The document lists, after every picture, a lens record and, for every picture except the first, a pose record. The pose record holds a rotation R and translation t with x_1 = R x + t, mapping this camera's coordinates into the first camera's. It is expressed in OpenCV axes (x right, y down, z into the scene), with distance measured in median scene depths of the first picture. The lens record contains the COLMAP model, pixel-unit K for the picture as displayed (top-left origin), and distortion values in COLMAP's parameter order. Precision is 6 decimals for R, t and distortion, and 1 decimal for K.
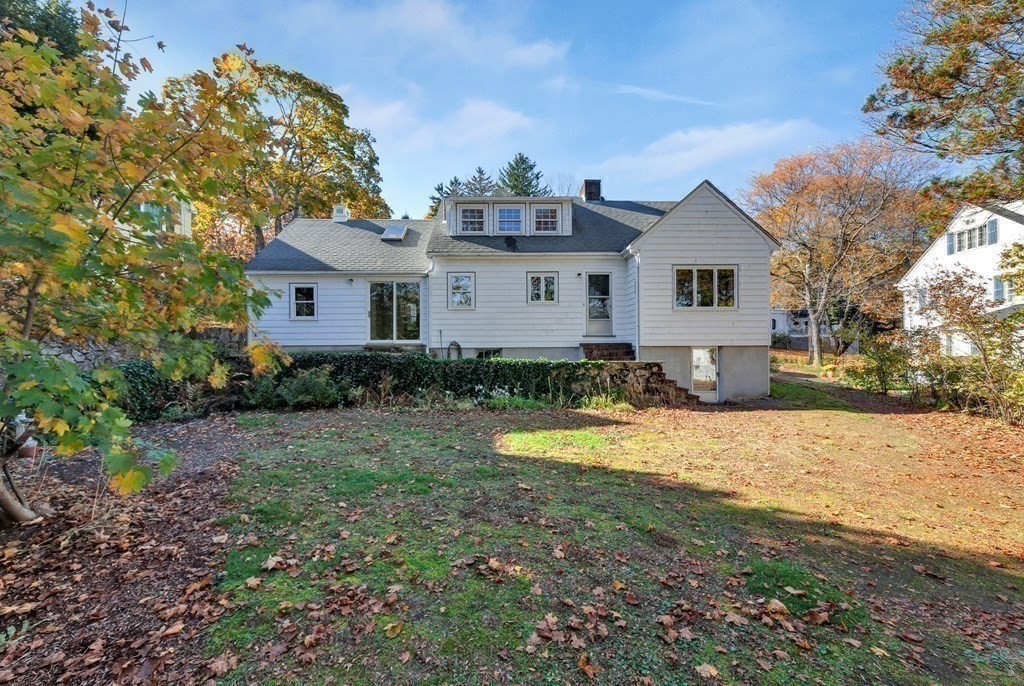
lens RADIAL K [[391.3, 0, 512.0], [0, 391.3, 346.8], [0, 0, 1]] dist [0.002809, 0.000076]
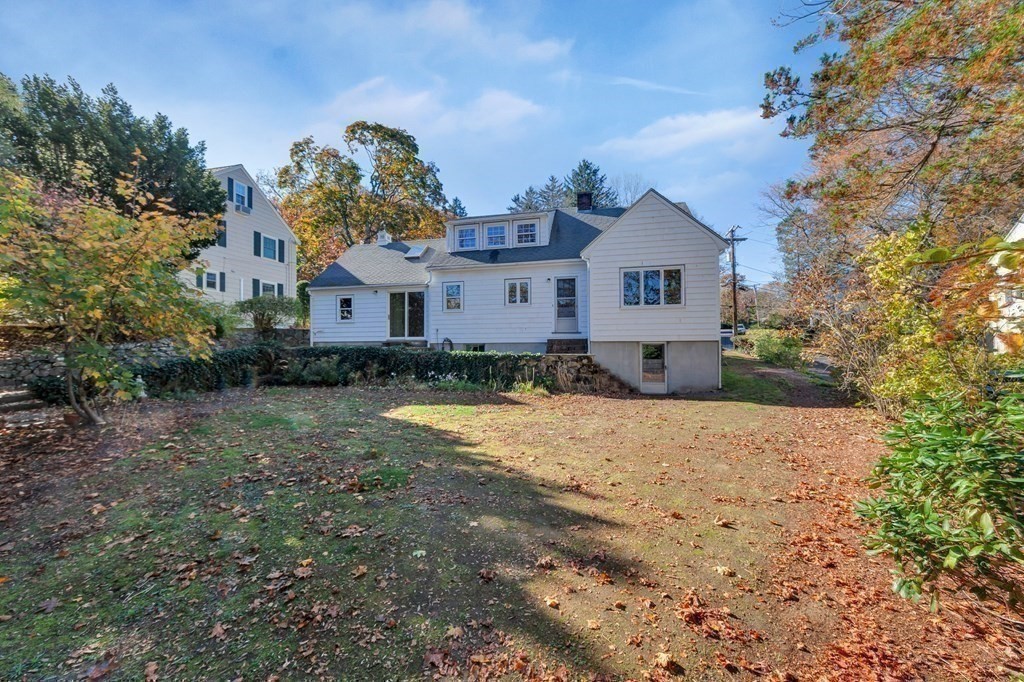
lens RADIAL K [[375.6, 0, 512.0], [0, 375.6, 341.0], [0, 0, 1]] dist [0.001973, -0.000022]
pose [[0.966946, -0.002780, -0.254966, 0.348992], [0.000988, 0.999974, -0.007157, 0.004334], [0.254979, 0.006668, 0.966924, -0.096244]]
